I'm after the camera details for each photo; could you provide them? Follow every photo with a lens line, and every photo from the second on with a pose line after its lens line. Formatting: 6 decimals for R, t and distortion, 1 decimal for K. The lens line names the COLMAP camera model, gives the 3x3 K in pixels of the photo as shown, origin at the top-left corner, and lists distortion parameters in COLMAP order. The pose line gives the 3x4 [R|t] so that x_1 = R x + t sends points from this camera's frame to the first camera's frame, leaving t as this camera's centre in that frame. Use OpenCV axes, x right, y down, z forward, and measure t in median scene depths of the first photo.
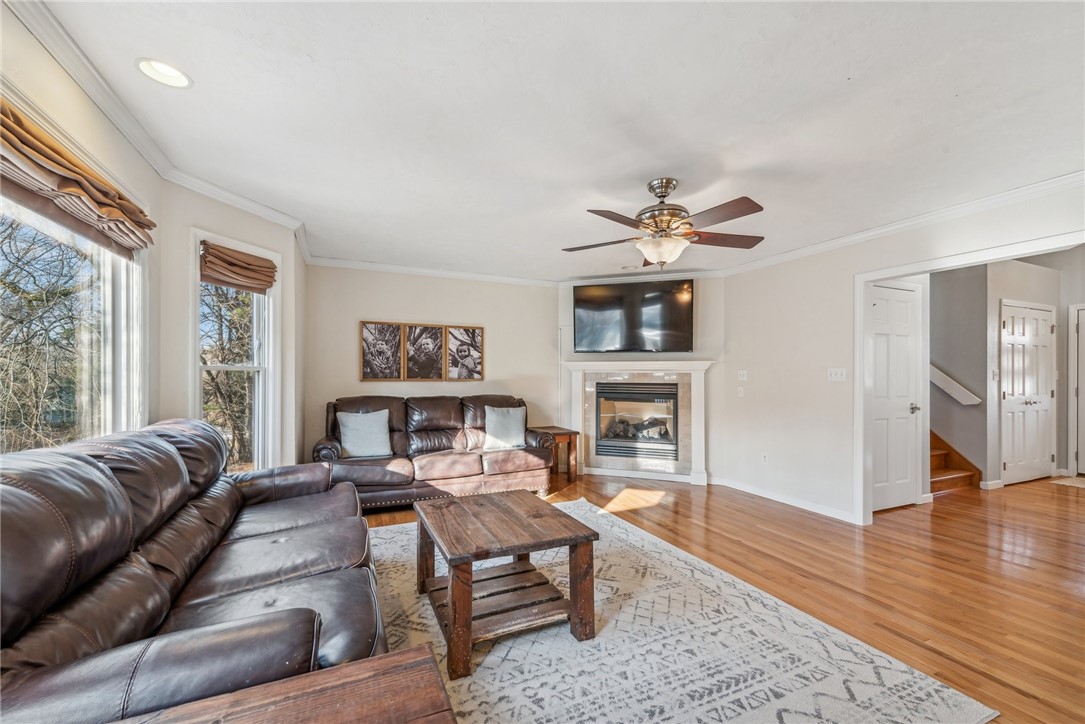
lens RADIAL K [[448.2, 0, 554.6], [0, 448.2, 372.1], [0, 0, 1]] dist [0.012728, -0.004448]
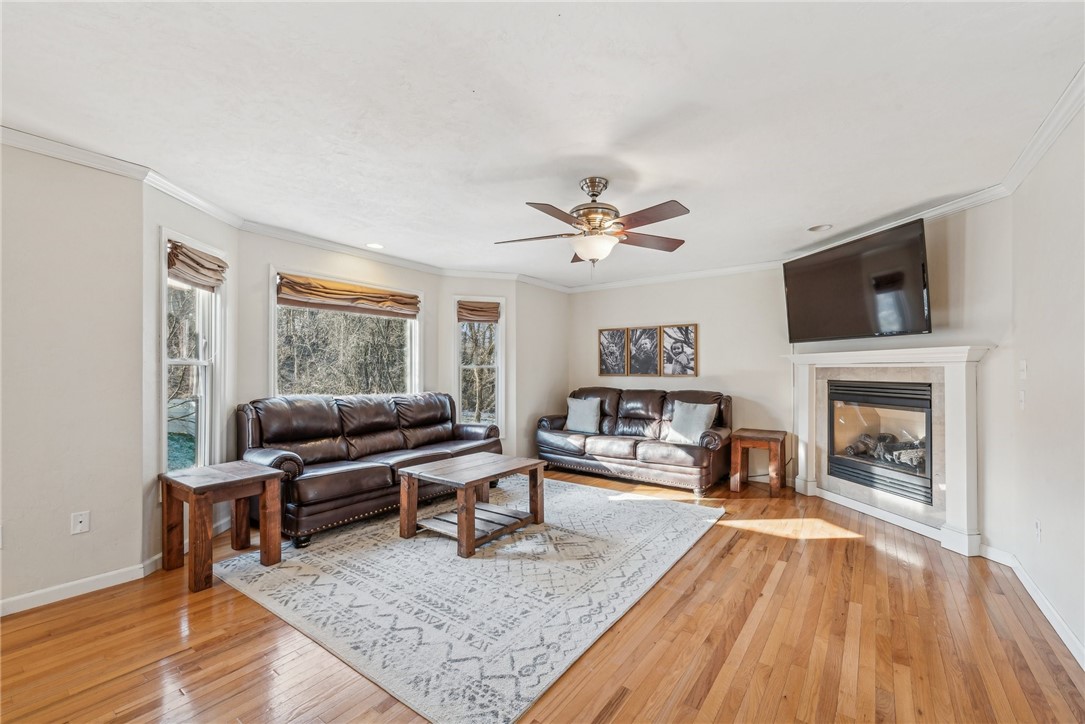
lens RADIAL K [[448.2, 0, 549.8], [0, 448.2, 365.9], [0, 0, 1]] dist [0.012728, -0.004448]
pose [[0.486645, -0.012813, -0.873506, 0.616727], [0.006070, 0.999918, -0.011285, 0.005315], [0.873579, 0.000190, 0.486683, 0.236708]]
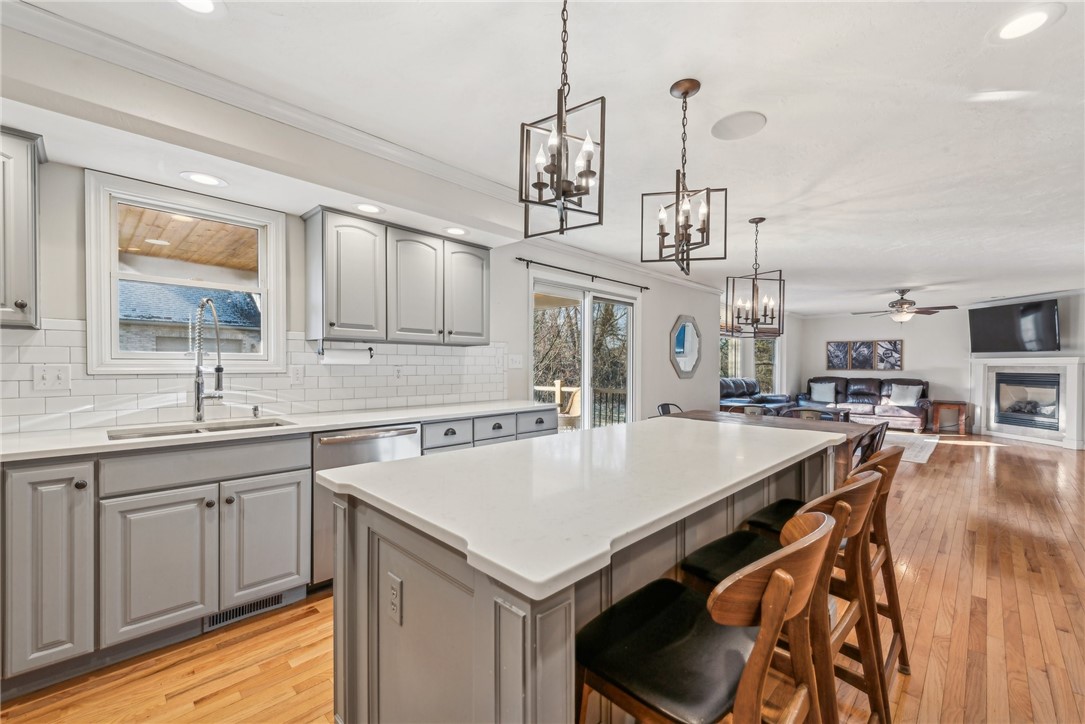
lens RADIAL K [[448.2, 0, 544.0], [0, 448.2, 367.5], [0, 0, 1]] dist [0.012728, -0.004448]
pose [[0.352433, 0.003437, -0.935831, 1.082824], [-0.000256, 0.999994, 0.003576, 0.001990], [0.935837, -0.001021, 0.352431, -1.006316]]
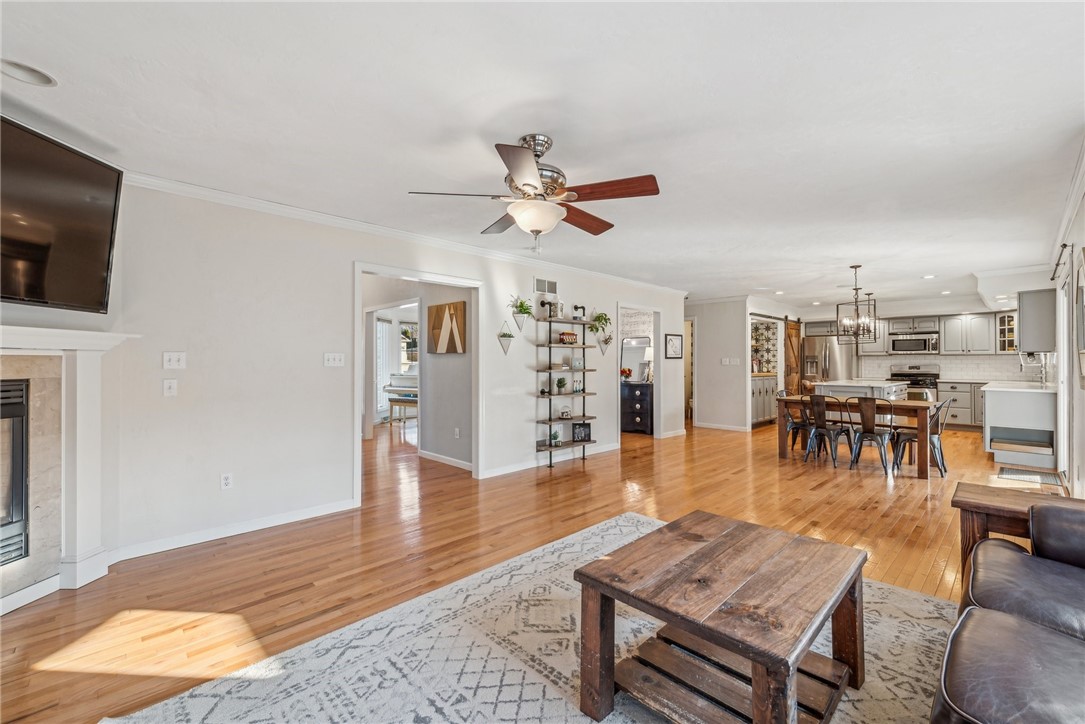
lens RADIAL K [[448.2, 0, 550.9], [0, 448.2, 359.5], [0, 0, 1]] dist [0.012728, -0.004448]
pose [[-0.330291, 0.004024, 0.943871, -0.337267], [-0.006001, 0.999962, -0.006364, 0.006043], [-0.943860, -0.007766, -0.330254, 0.717487]]
